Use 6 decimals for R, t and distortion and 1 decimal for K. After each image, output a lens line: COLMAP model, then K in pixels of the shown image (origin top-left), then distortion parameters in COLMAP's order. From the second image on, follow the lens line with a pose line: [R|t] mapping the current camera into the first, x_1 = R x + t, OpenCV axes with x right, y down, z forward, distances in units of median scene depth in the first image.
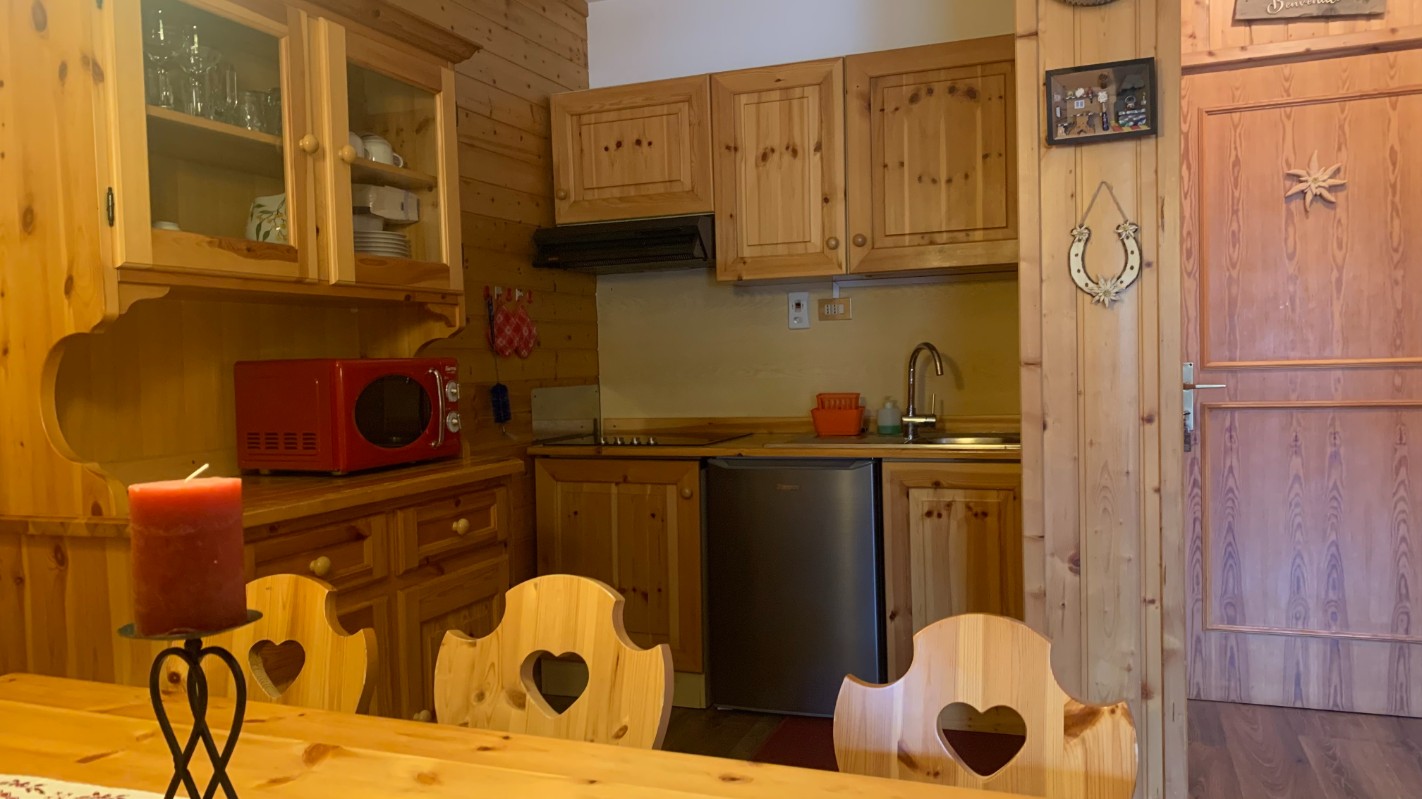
lens RADIAL K [[1084.0, 0, 700.7], [0, 1084.0, 407.9], [0, 0, 1]] dist [0.062749, -0.090519]
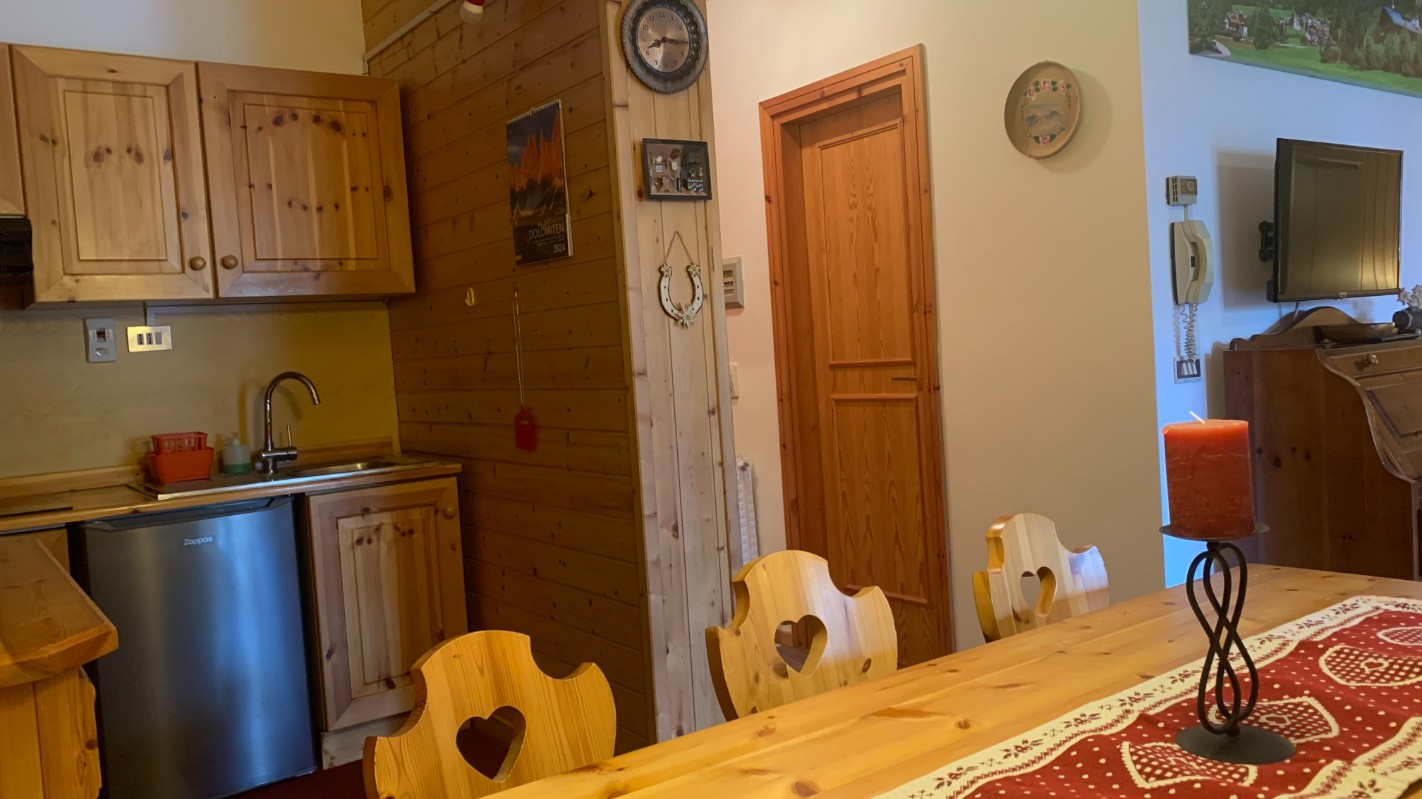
lens RADIAL K [[1084.0, 0, 699.5], [0, 1084.0, 401.4], [0, 0, 1]] dist [0.062749, -0.090519]
pose [[0.550089, -0.050003, 0.833607, -0.431755], [0.088789, 0.996050, 0.001156, -0.003469], [-0.830372, 0.073379, 0.552356, 0.175723]]
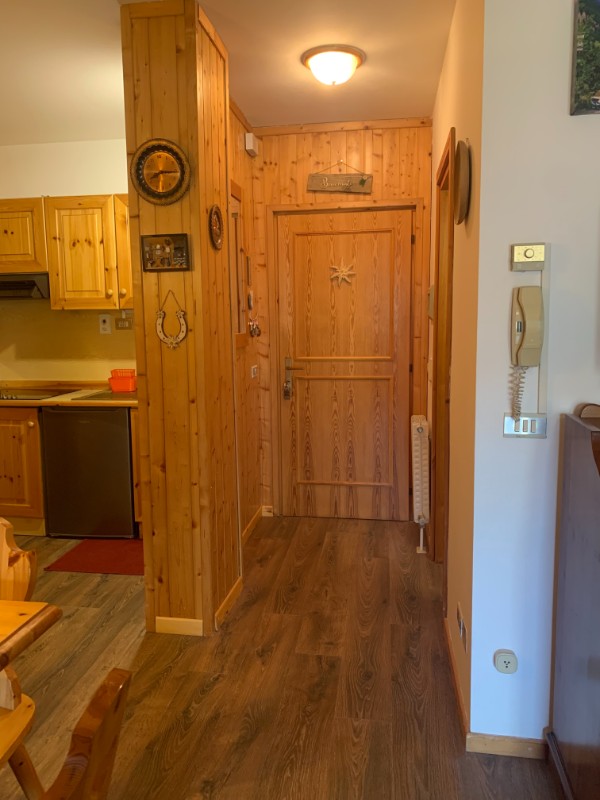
lens RADIAL K [[611.2, 0, 291.7], [0, 611.2, 391.0], [0, 0, 1]] dist [0.047416, -0.055611]
pose [[0.977498, -0.009583, 0.210728, 0.214839], [-0.005128, 0.997593, 0.069154, -0.059021], [-0.210884, -0.068679, 0.975096, -0.139219]]
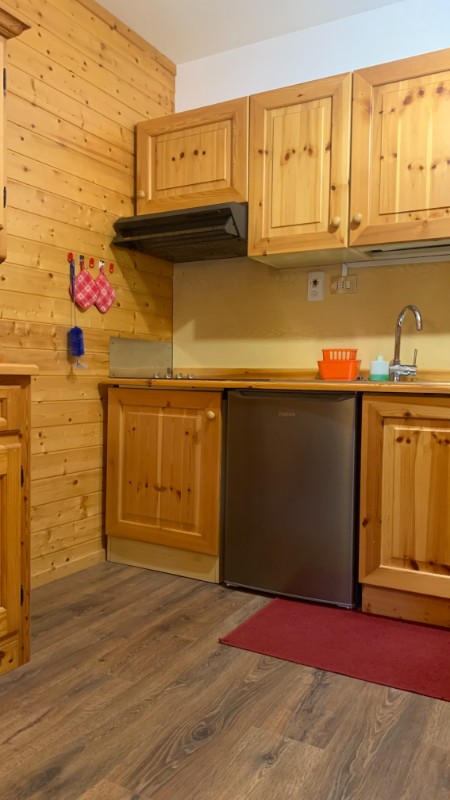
lens RADIAL K [[609.8, 0, 221.3], [0, 609.8, 405.3], [0, 0, 1]] dist [0.062749, -0.090519]
pose [[0.988282, 0.049540, -0.144375, 0.108637], [-0.049217, 0.998771, 0.005808, 0.064007], [0.144486, 0.001366, 0.989506, 0.297587]]
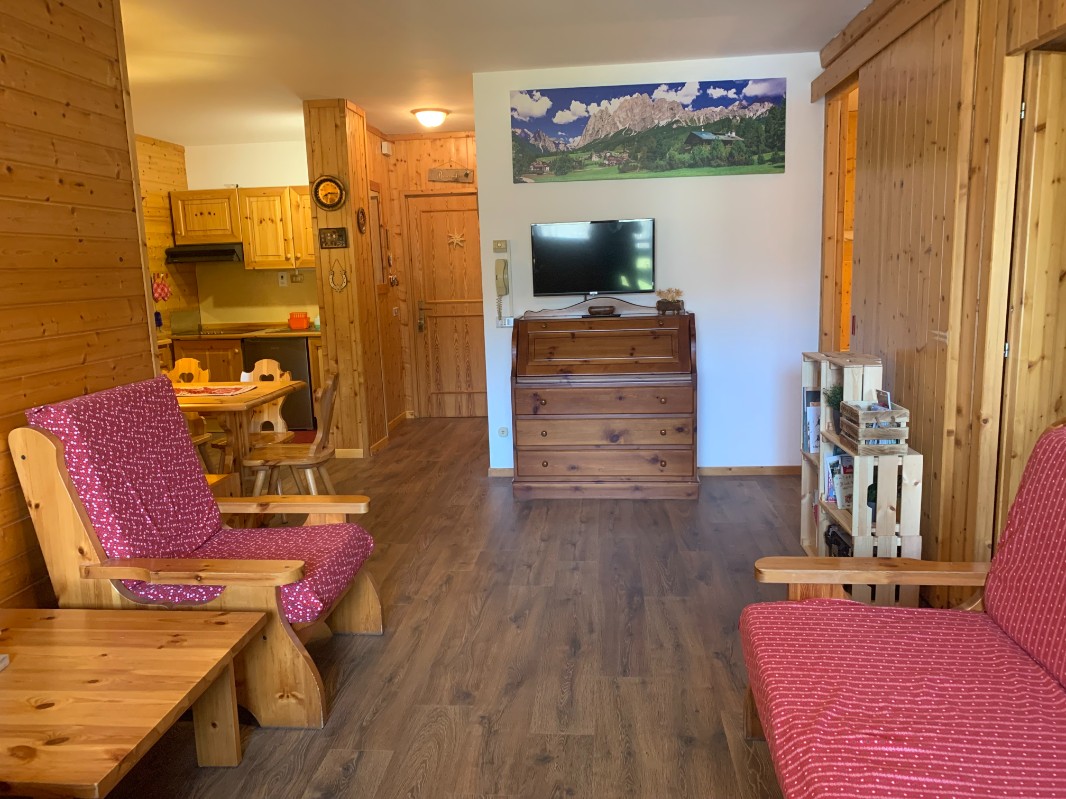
lens RADIAL K [[814.4, 0, 532.1], [0, 814.4, 404.9], [0, 0, 1]] dist [0.047416, -0.055611]
pose [[0.962791, -0.049079, 0.265754, 0.151653], [0.017648, 0.992690, 0.119392, -0.020165], [-0.269671, -0.110260, 0.956619, -1.195466]]
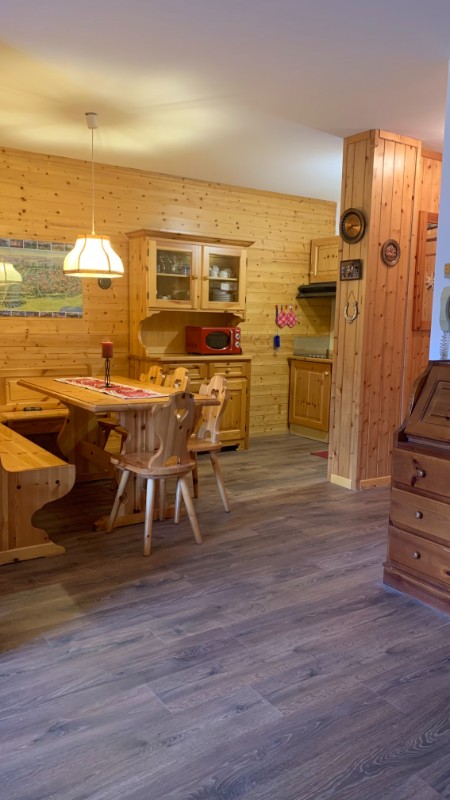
lens RADIAL K [[609.8, 0, 219.7], [0, 609.8, 406.6], [0, 0, 1]] dist [0.062749, -0.090519]
pose [[0.813930, 0.126672, -0.566985, 0.780714], [-0.070050, 0.990218, 0.120668, -0.019836], [0.576724, -0.058498, 0.814842, -0.642650]]
